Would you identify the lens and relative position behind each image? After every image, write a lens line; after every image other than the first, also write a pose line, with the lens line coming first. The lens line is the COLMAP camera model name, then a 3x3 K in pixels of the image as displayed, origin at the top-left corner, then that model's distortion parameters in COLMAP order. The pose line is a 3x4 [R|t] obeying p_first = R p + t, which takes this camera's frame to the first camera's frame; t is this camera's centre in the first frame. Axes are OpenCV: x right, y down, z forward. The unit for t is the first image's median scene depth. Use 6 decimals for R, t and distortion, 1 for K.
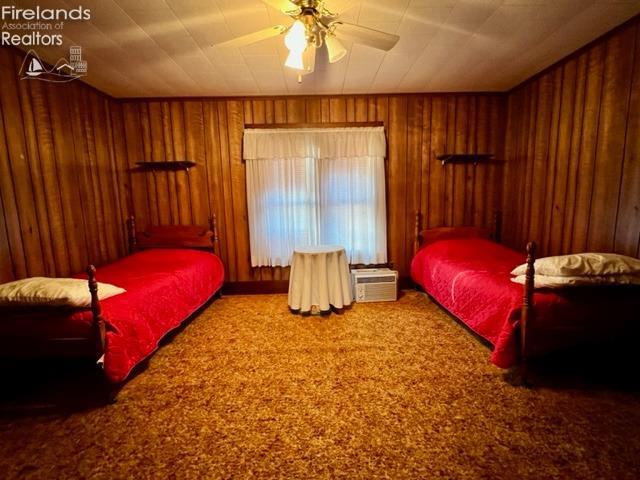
lens RADIAL K [[284.4, 0, 320.6], [0, 284.4, 240.1], [0, 0, 1]] dist [0.001587, -0.000812]
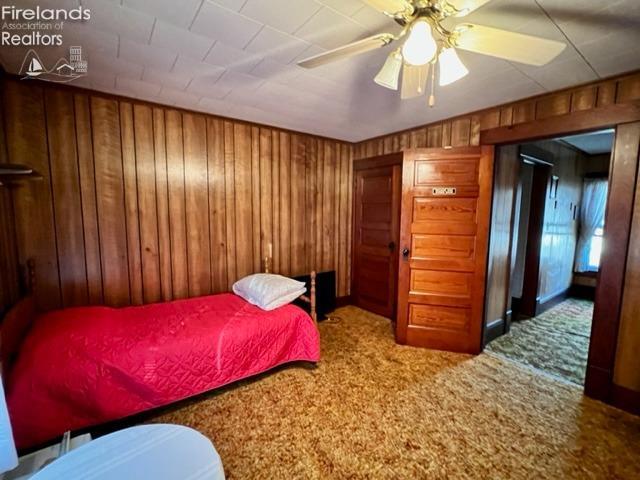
lens RADIAL K [[284.4, 0, 320.7], [0, 284.4, 241.1], [0, 0, 1]] dist [0.001587, -0.000812]
pose [[-0.569619, -0.065299, 0.819311, -0.416244], [0.106457, 0.982580, 0.152325, -0.295830], [-0.814985, 0.173989, -0.552745, 1.334034]]
